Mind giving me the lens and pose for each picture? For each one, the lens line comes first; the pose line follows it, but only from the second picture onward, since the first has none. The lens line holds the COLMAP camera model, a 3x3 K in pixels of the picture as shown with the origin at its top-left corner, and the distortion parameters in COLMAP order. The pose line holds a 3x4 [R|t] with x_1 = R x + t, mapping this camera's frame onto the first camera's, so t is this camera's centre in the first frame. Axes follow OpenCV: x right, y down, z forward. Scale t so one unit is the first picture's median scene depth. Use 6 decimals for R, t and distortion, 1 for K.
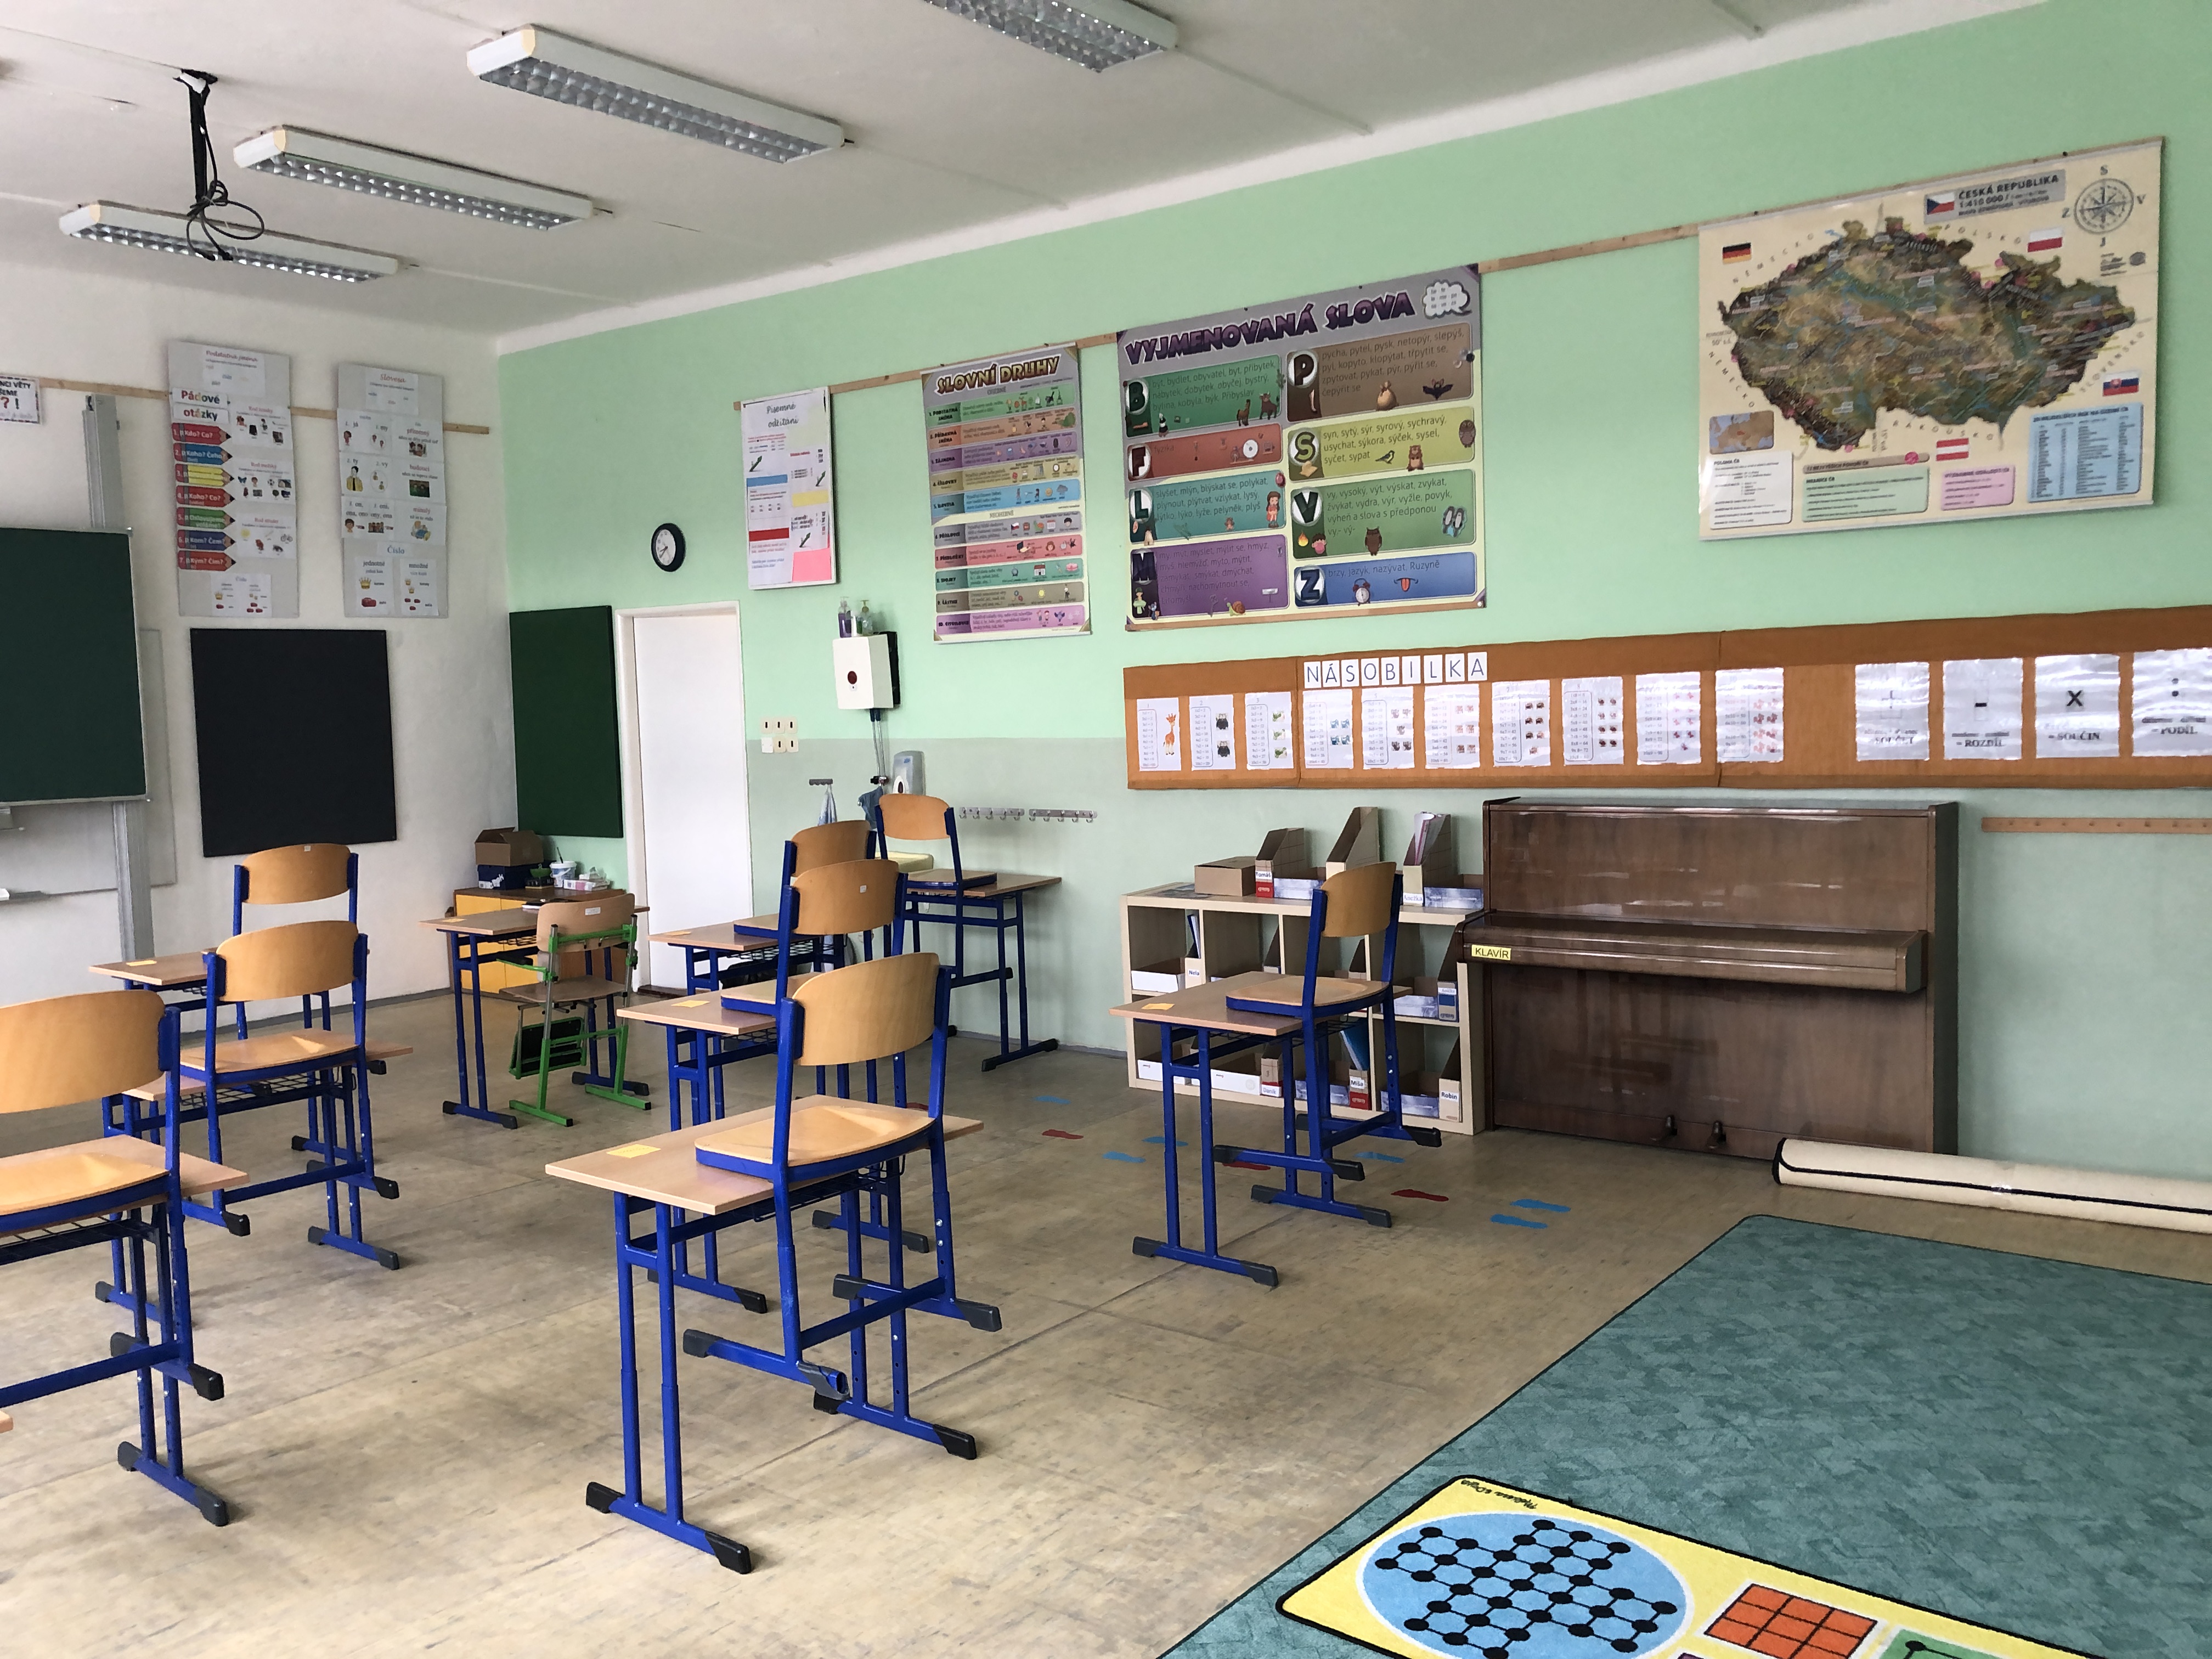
lens RADIAL K [[1808.5, 0, 1106.0], [0, 1808.5, 829.5], [0, 0, 1]] dist [0.041192, -0.018992]
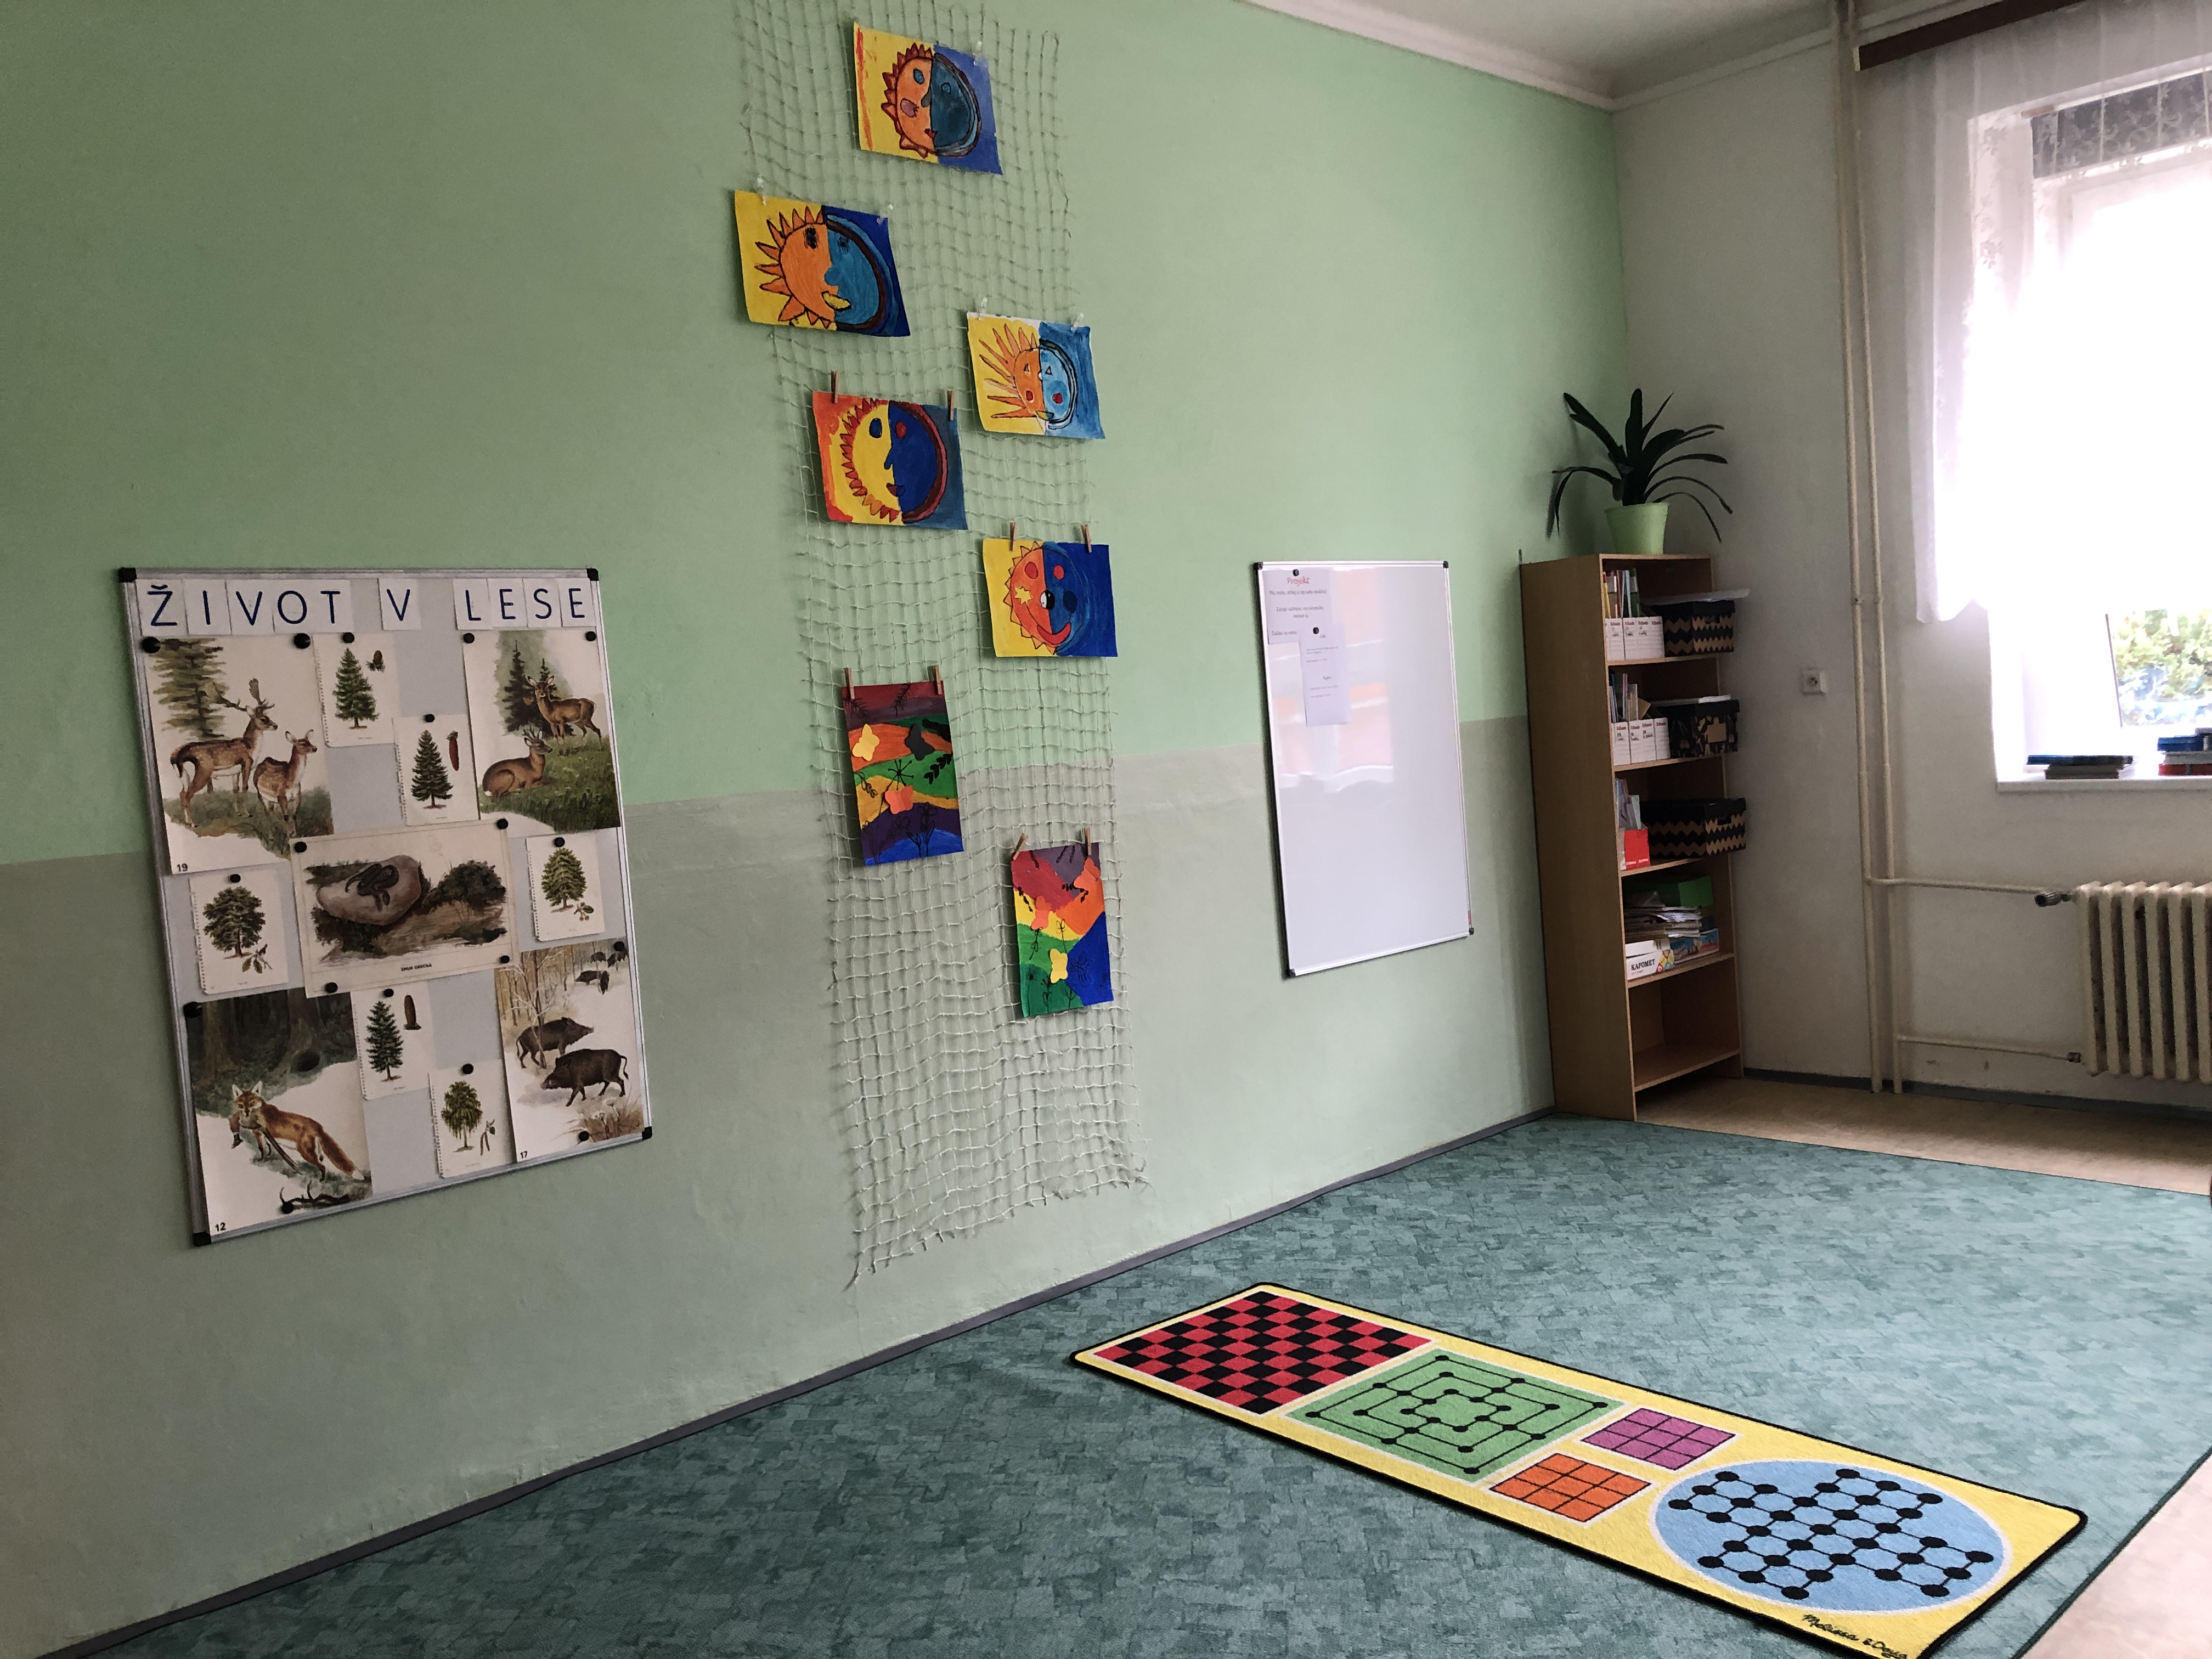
lens RADIAL K [[1771.6, 0, 1106.0], [0, 1771.6, 829.5], [0, 0, 1]] dist [0.042557, -0.090862]
pose [[-0.981294, 0.102684, 0.162845, 0.236033], [0.125060, 0.983100, 0.133696, -0.071465], [-0.146365, 0.151560, -0.977551, 1.108081]]
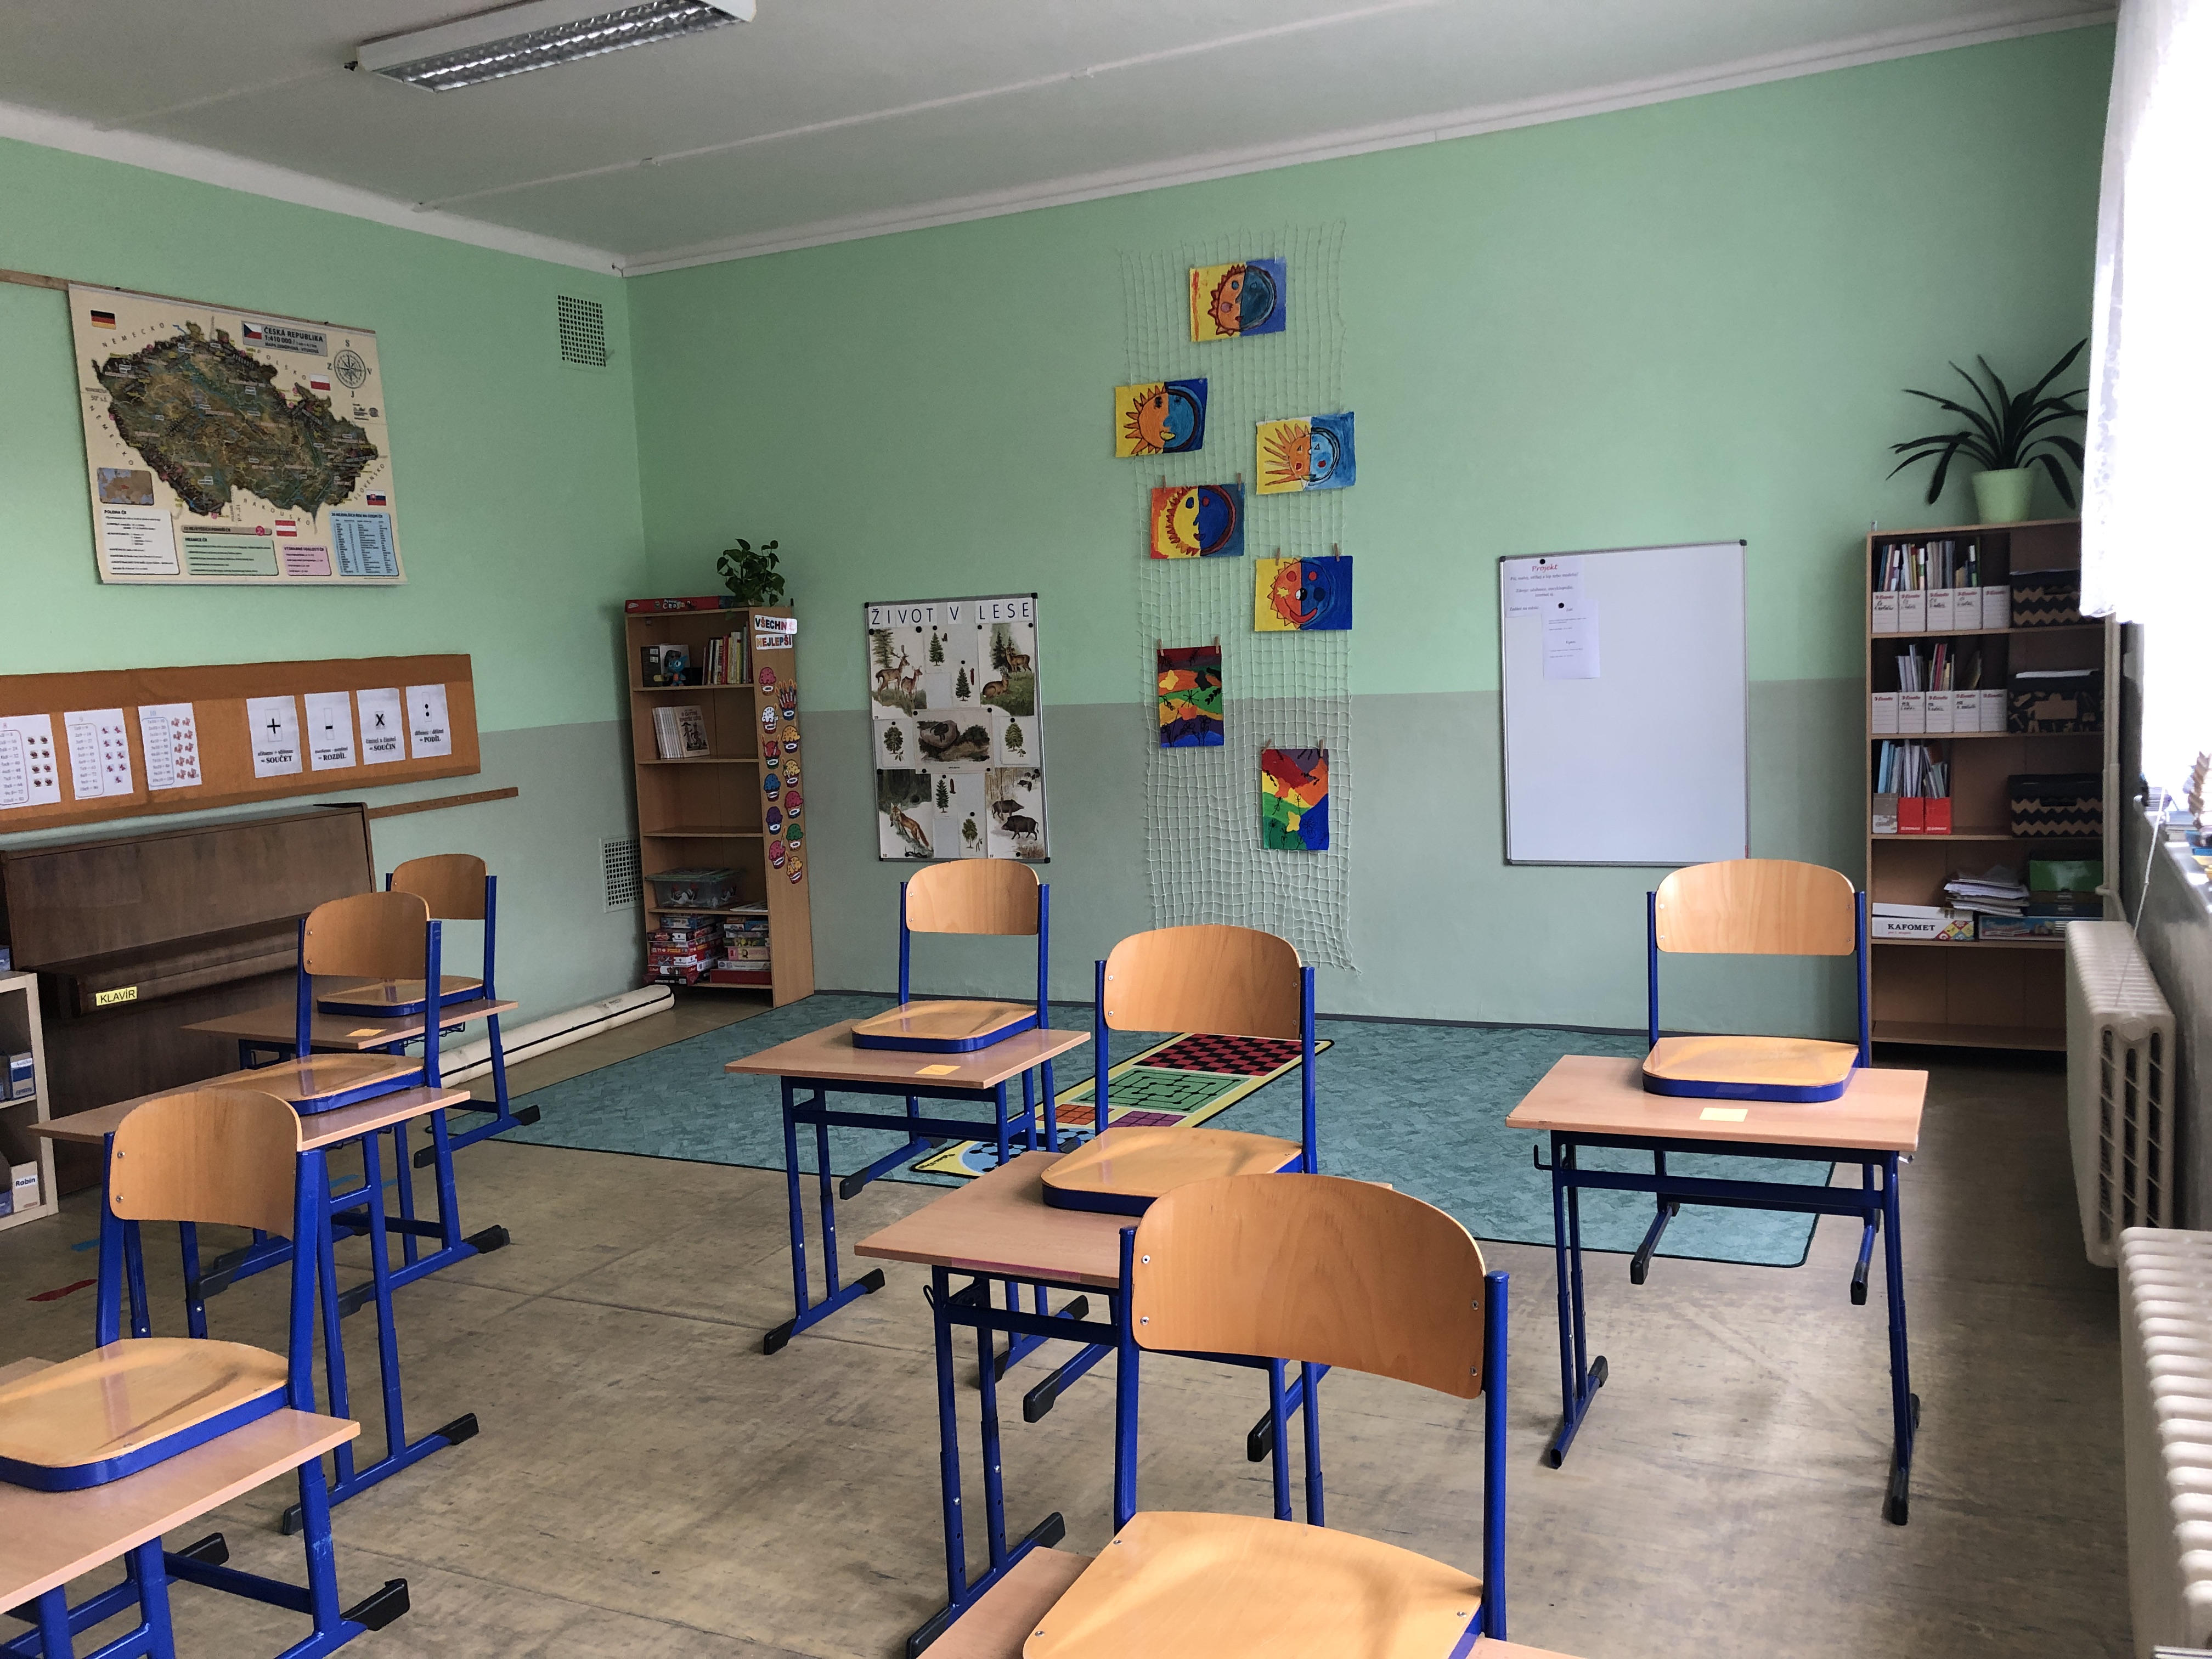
lens RADIAL K [[1808.5, 0, 1106.0], [0, 1808.5, 829.5], [0, 0, 1]] dist [0.041192, -0.018992]
pose [[-0.205492, -0.060596, 0.976781, -0.902191], [0.135100, 0.986769, 0.089638, -0.038041], [-0.969289, 0.150383, -0.194587, 0.722947]]
